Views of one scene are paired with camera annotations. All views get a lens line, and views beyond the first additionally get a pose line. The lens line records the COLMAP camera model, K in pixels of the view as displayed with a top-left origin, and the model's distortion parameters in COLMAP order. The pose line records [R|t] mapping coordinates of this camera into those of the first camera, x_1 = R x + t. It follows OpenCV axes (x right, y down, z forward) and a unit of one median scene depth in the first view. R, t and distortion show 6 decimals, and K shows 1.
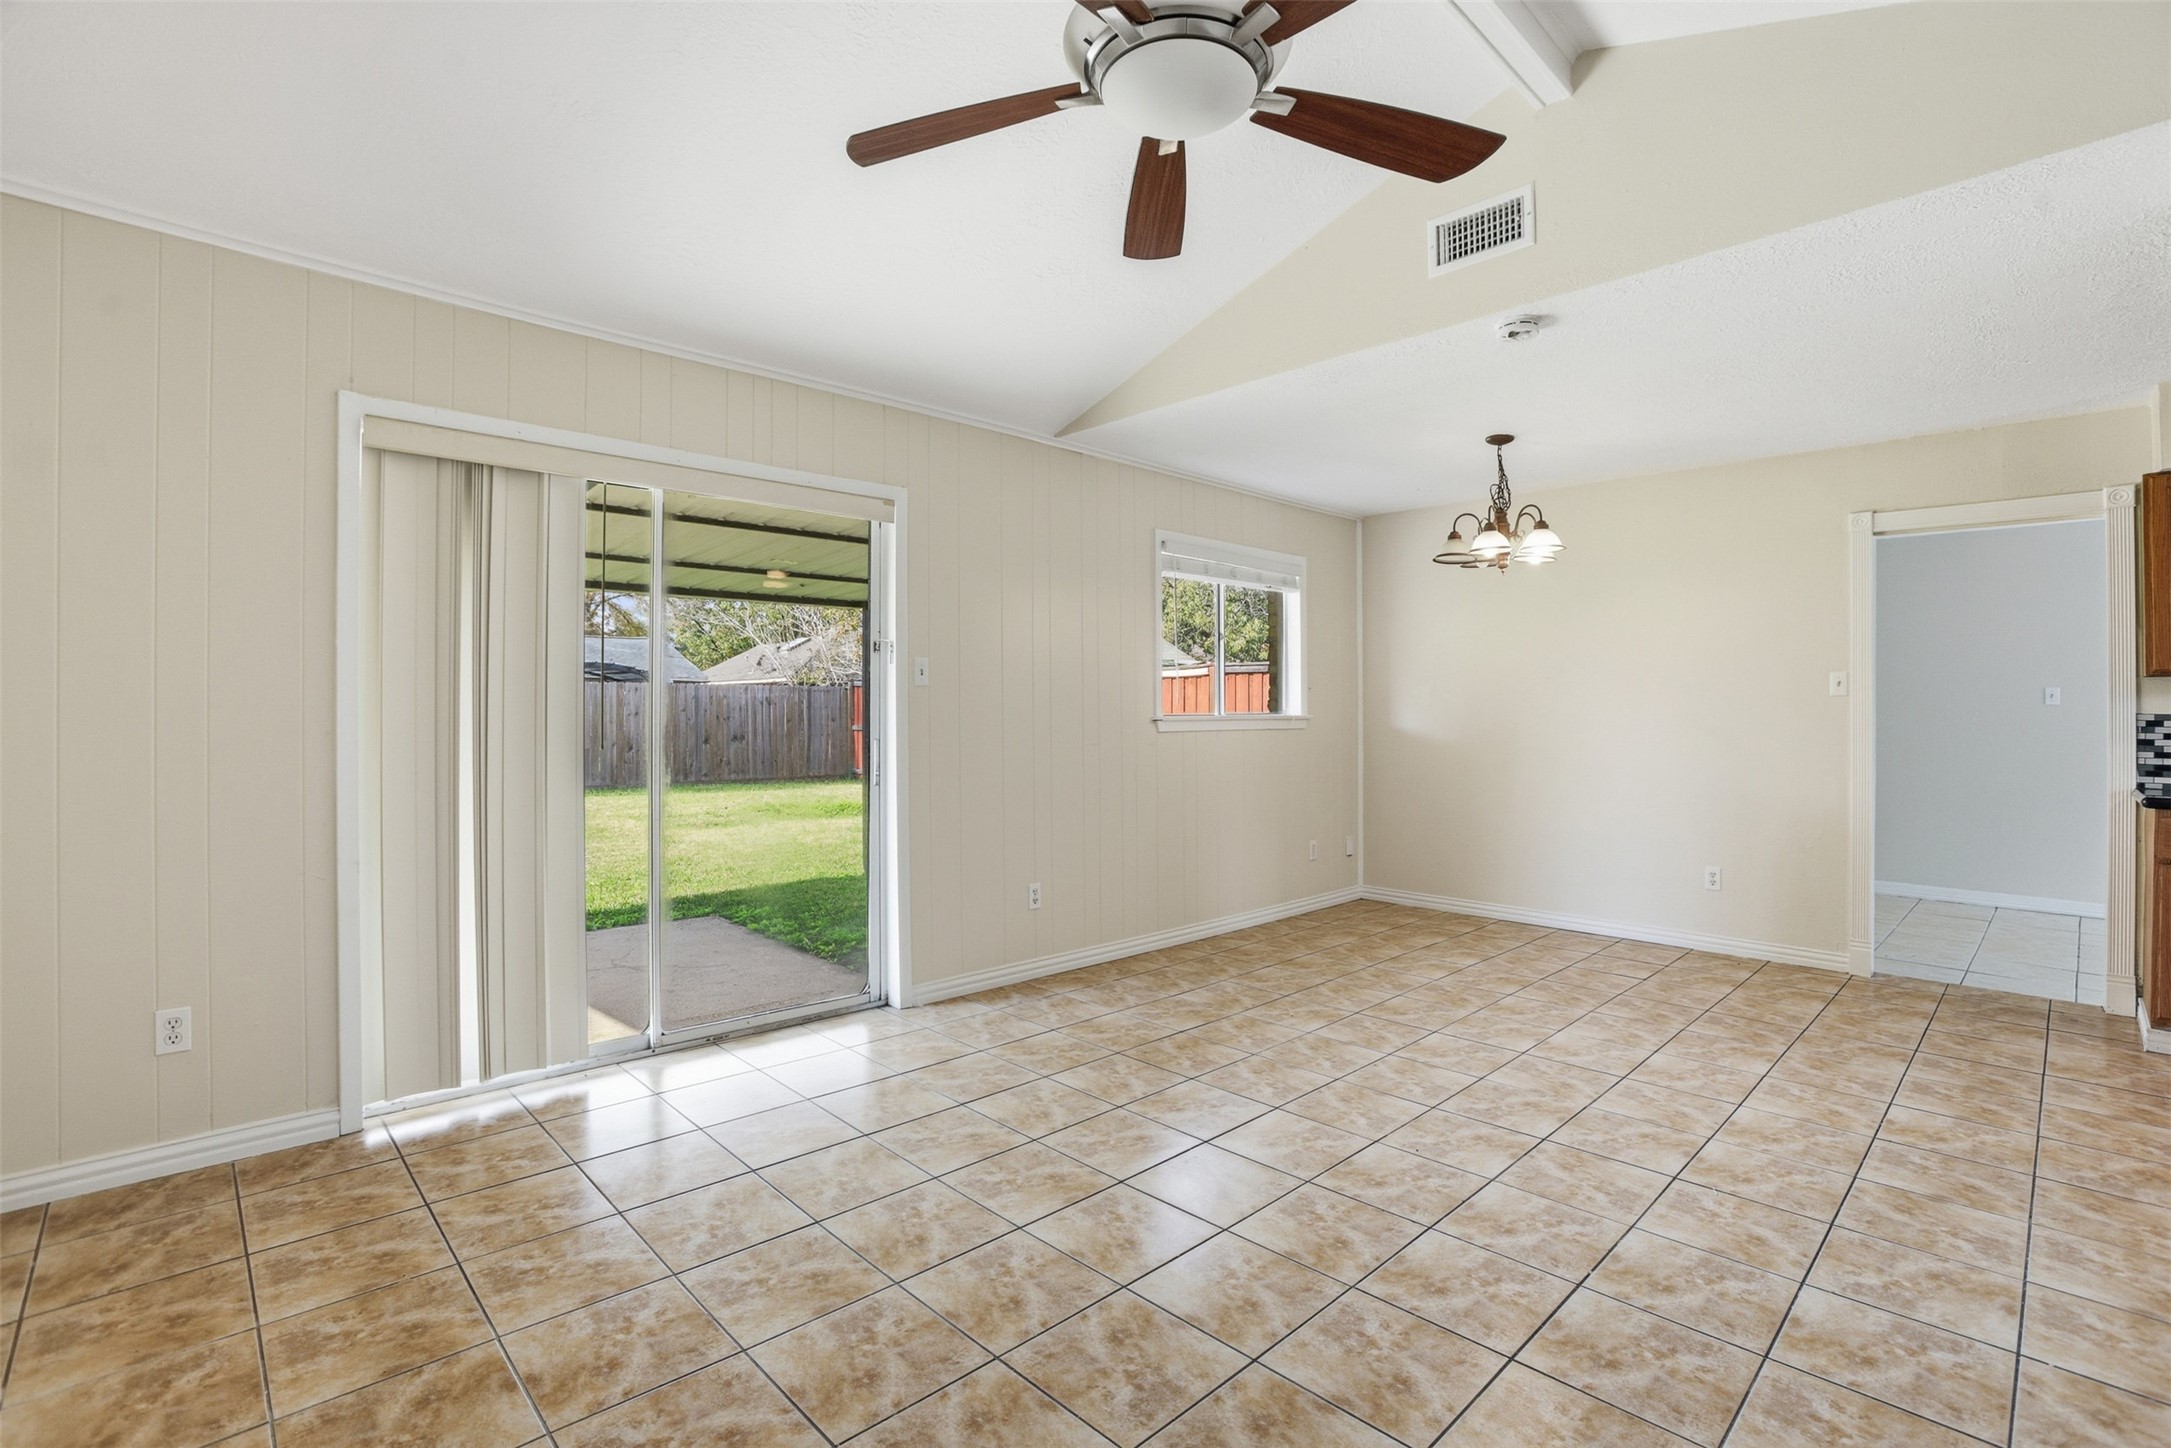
lens RADIAL K [[1012.5, 0, 1085.5], [0, 1012.5, 724.0], [0, 0, 1]] dist [-0.043007, 0.000904]
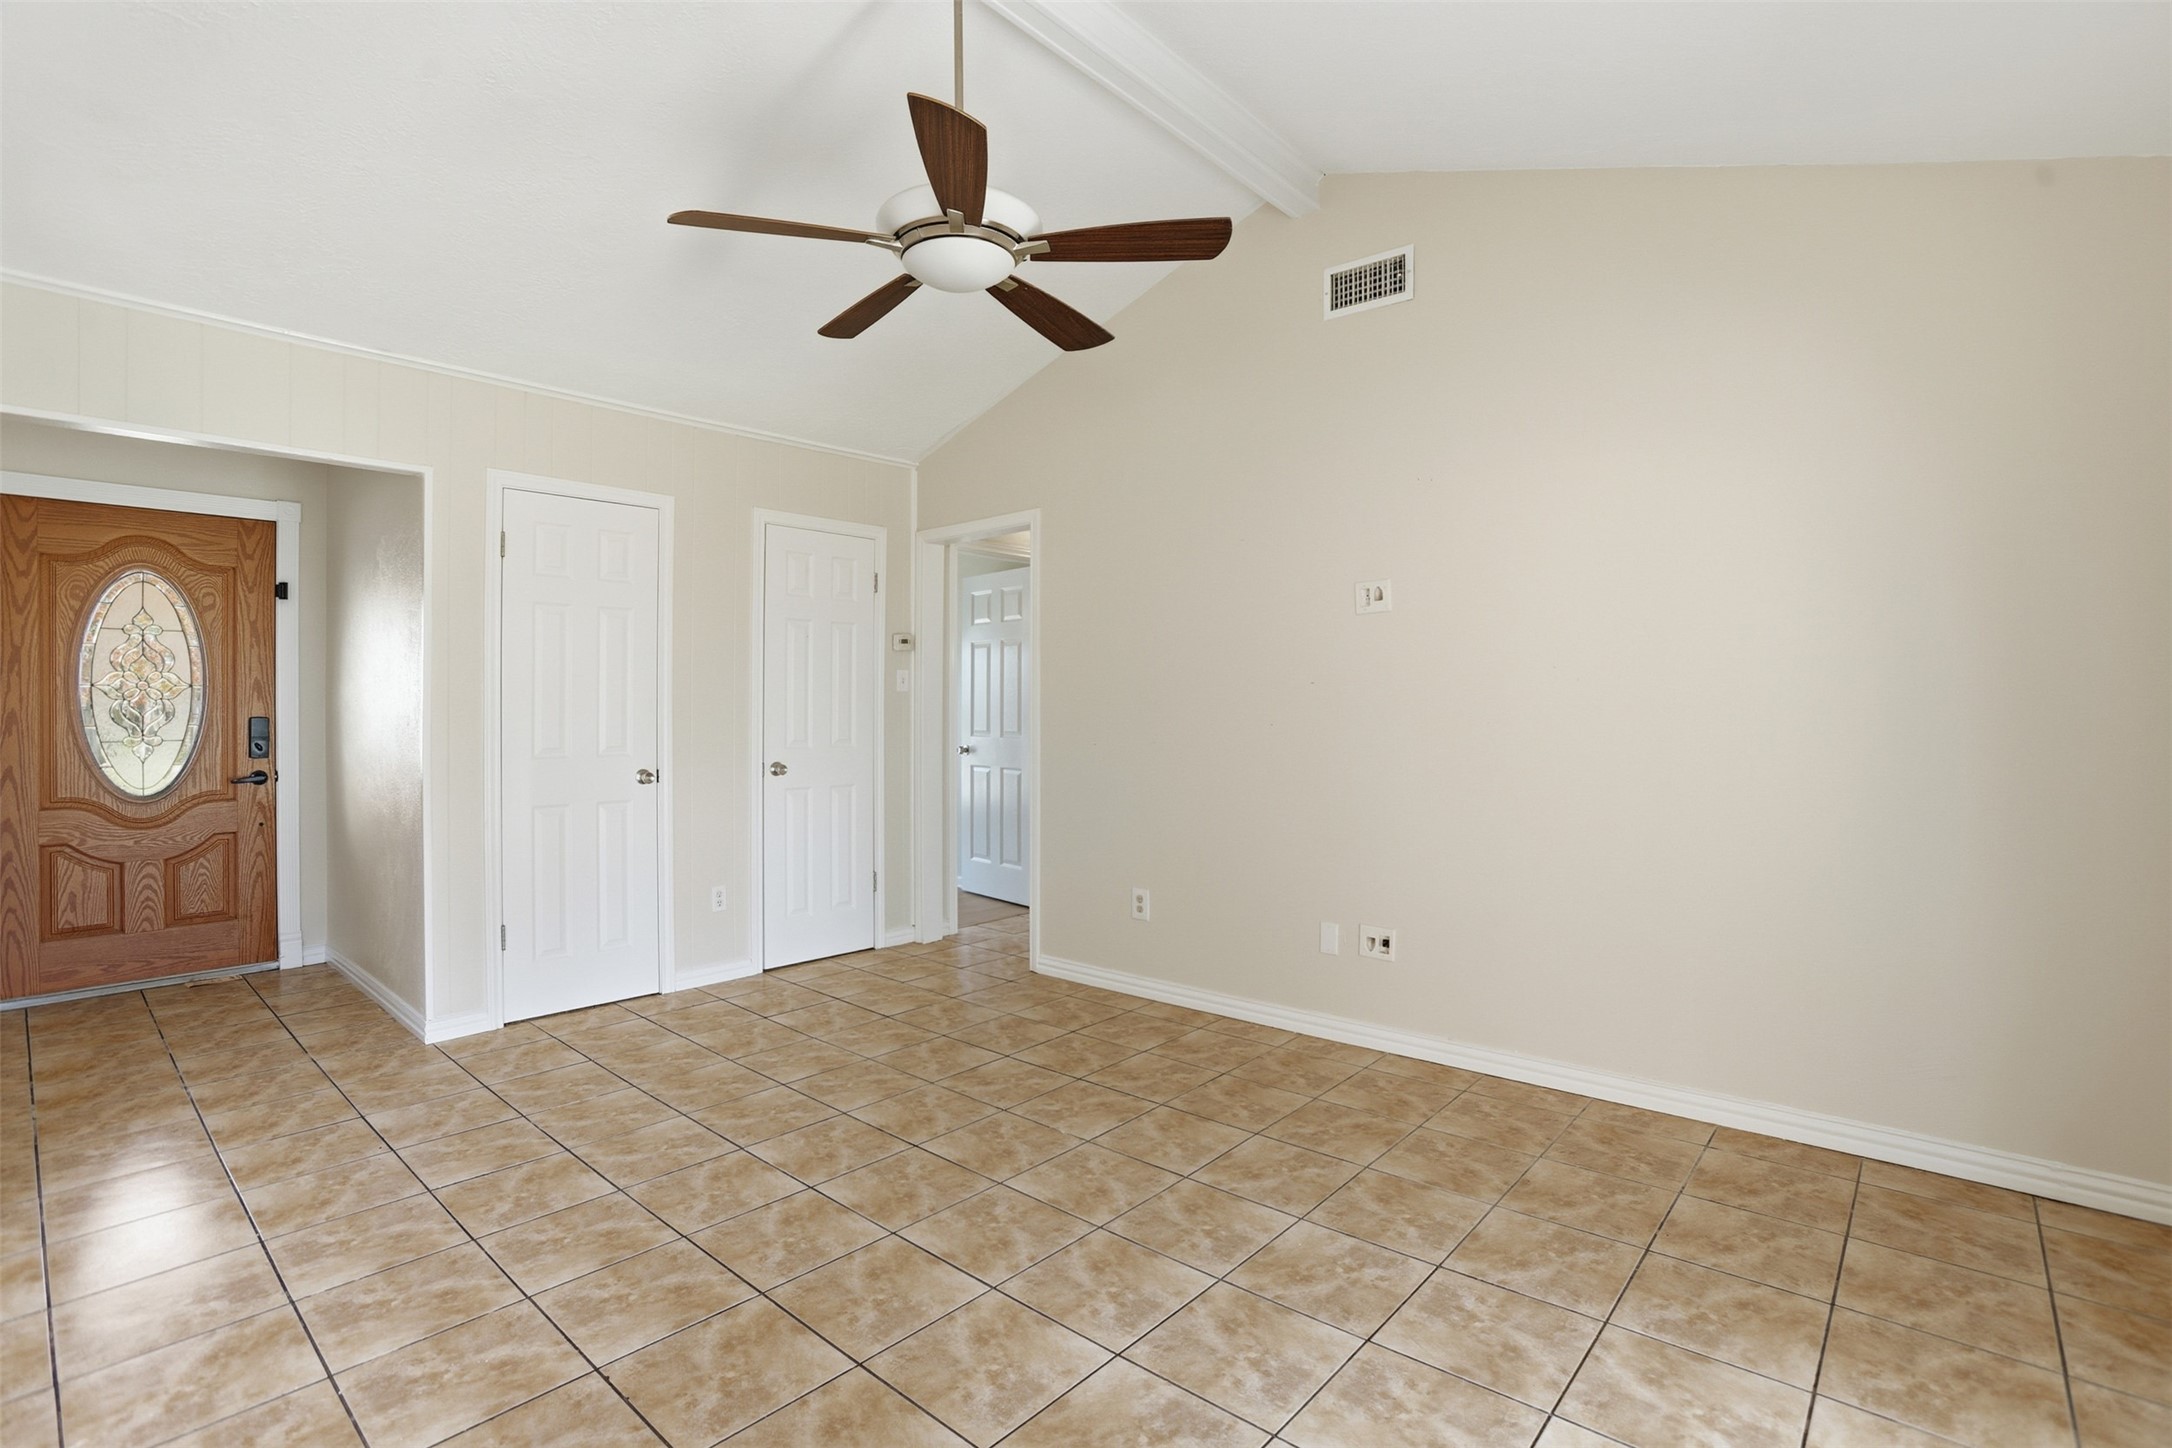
lens RADIAL K [[1012.9, 0, 1086.0], [0, 1012.9, 724.0], [0, 0, 1]] dist [-0.043007, 0.000904]
pose [[-0.996873, 0.002489, -0.078980, 0.024663], [0.000780, 0.999765, 0.021668, -0.022089], [0.079015, 0.021539, -0.996641, 2.063245]]
